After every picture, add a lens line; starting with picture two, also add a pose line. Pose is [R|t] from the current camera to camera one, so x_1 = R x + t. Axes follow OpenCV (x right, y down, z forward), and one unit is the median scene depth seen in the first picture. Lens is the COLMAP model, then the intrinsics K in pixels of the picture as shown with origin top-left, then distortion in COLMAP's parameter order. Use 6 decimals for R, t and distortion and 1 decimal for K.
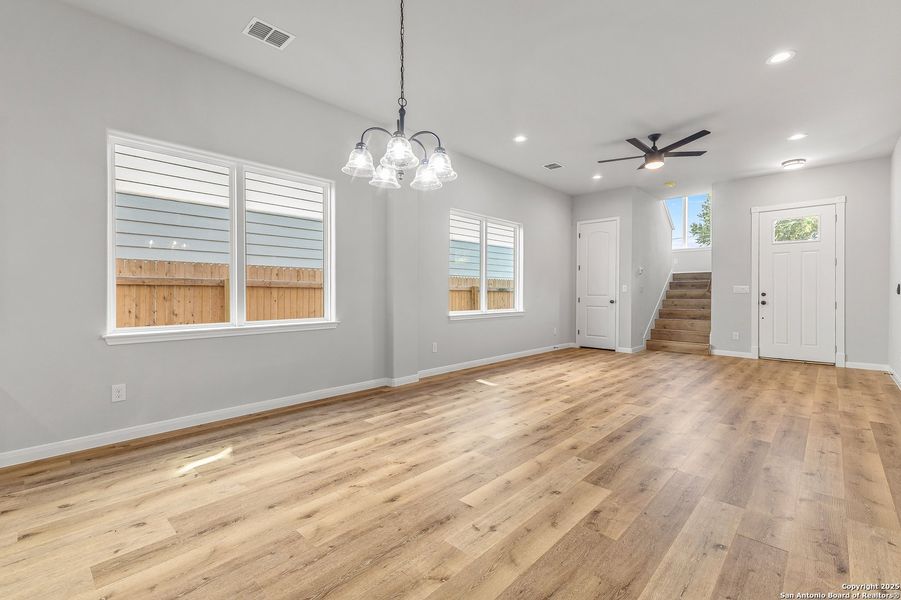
lens RADIAL K [[392.3, 0, 455.4], [0, 392.3, 295.3], [0, 0, 1]] dist [0.005378, 0.000395]
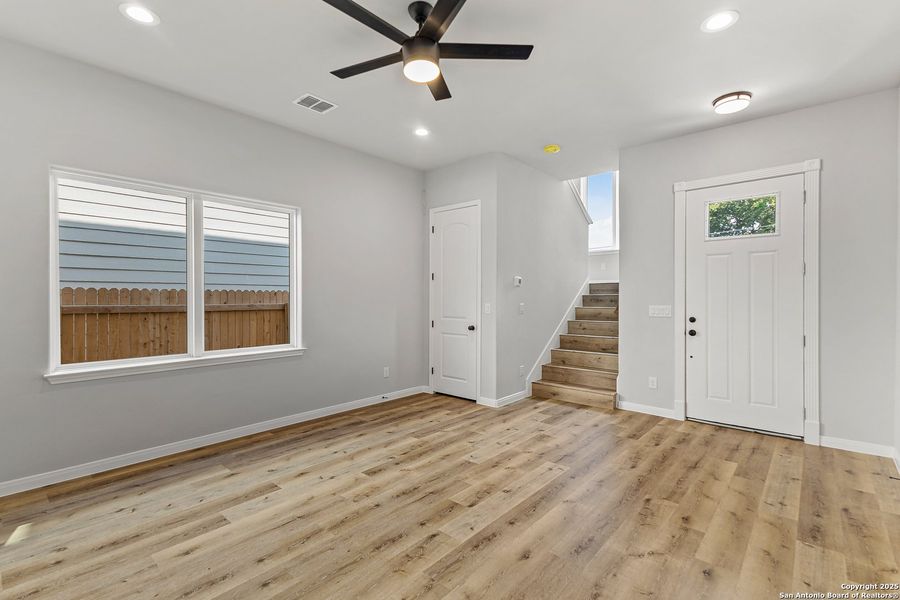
lens RADIAL K [[391.9, 0, 435.2], [0, 391.9, 299.3], [0, 0, 1]] dist [0.005378, 0.000395]
pose [[0.999998, -0.000388, 0.001906, 0.387595], [0.000388, 1.000000, -0.000275, -0.037759], [-0.001905, 0.000275, 0.999998, 0.387521]]
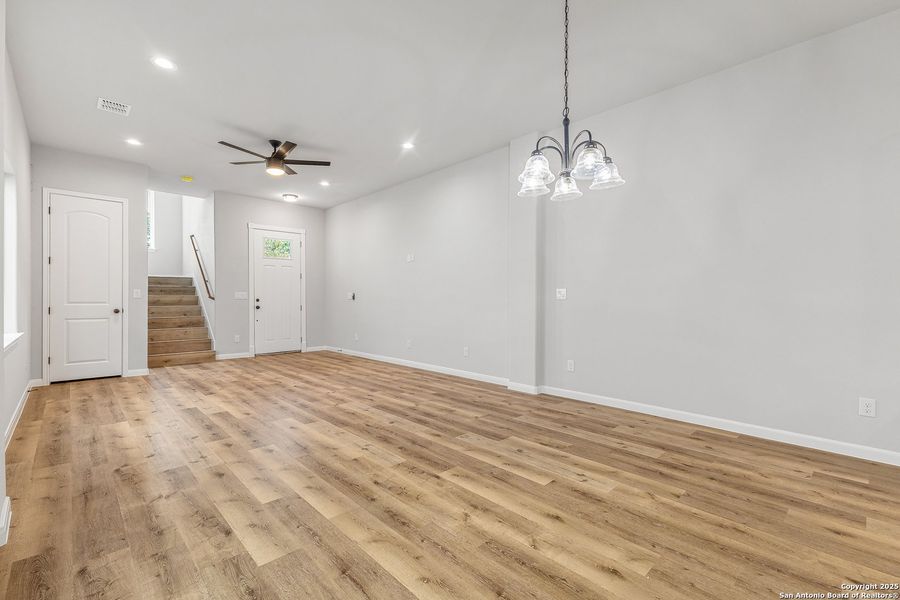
lens RADIAL K [[391.9, 0, 453.7], [0, 391.9, 297.8], [0, 0, 1]] dist [0.005378, 0.000395]
pose [[0.076760, 0.001065, 0.997049, -0.342352], [0.007262, 0.999972, -0.001627, -0.003507], [-0.997023, 0.007365, 0.076750, 0.355780]]
